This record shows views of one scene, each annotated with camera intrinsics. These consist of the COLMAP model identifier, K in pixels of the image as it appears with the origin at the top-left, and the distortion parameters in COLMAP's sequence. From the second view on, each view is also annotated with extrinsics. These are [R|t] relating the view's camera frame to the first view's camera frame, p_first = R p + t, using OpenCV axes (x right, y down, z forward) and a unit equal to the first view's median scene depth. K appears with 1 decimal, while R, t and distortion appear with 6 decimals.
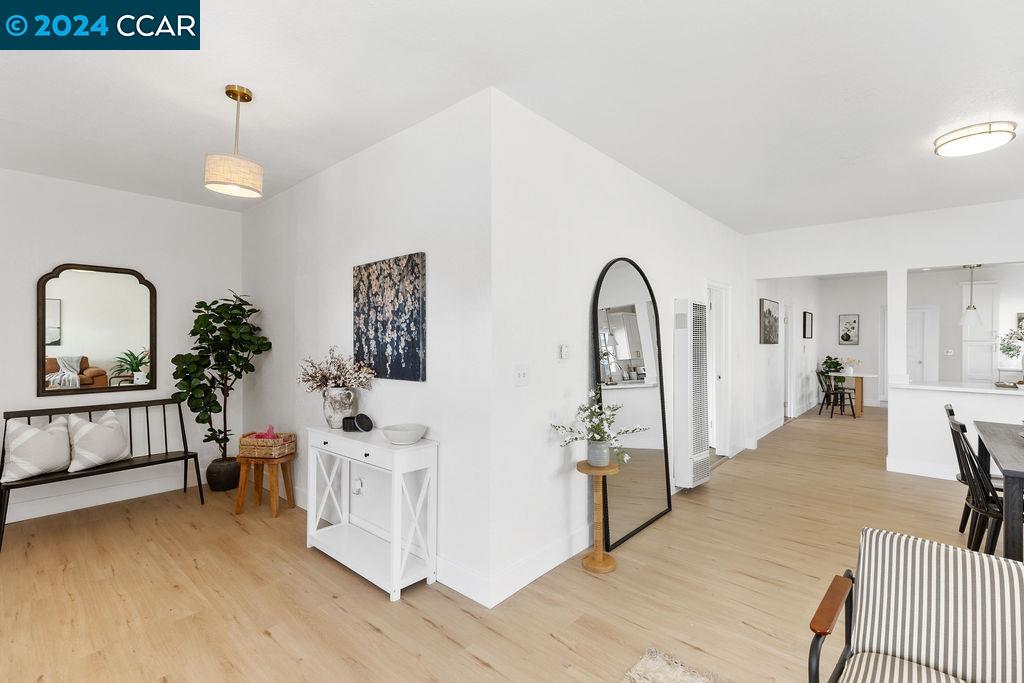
lens RADIAL K [[459.7, 0, 506.3], [0, 459.7, 340.5], [0, 0, 1]] dist [0.000245, -0.000023]
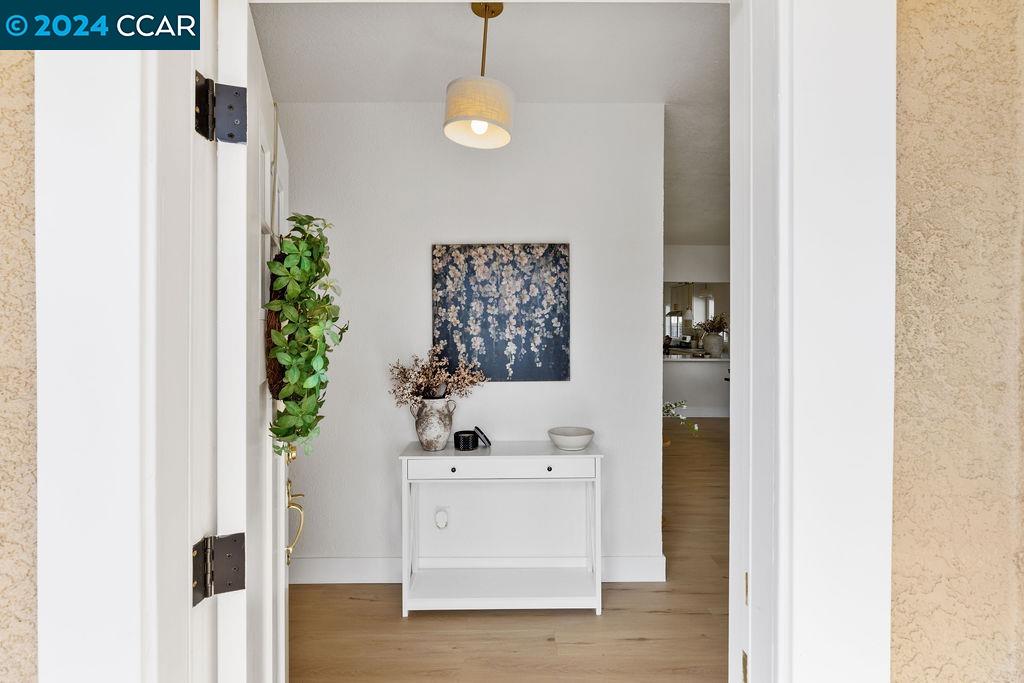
lens RADIAL K [[459.7, 0, 505.1], [0, 459.7, 326.0], [0, 0, 1]] dist [0.000245, -0.000023]
pose [[0.750270, -0.009880, 0.661057, -0.843215], [0.001274, 0.999908, 0.013499, -0.033808], [-0.661130, -0.009286, 0.750214, 0.353148]]
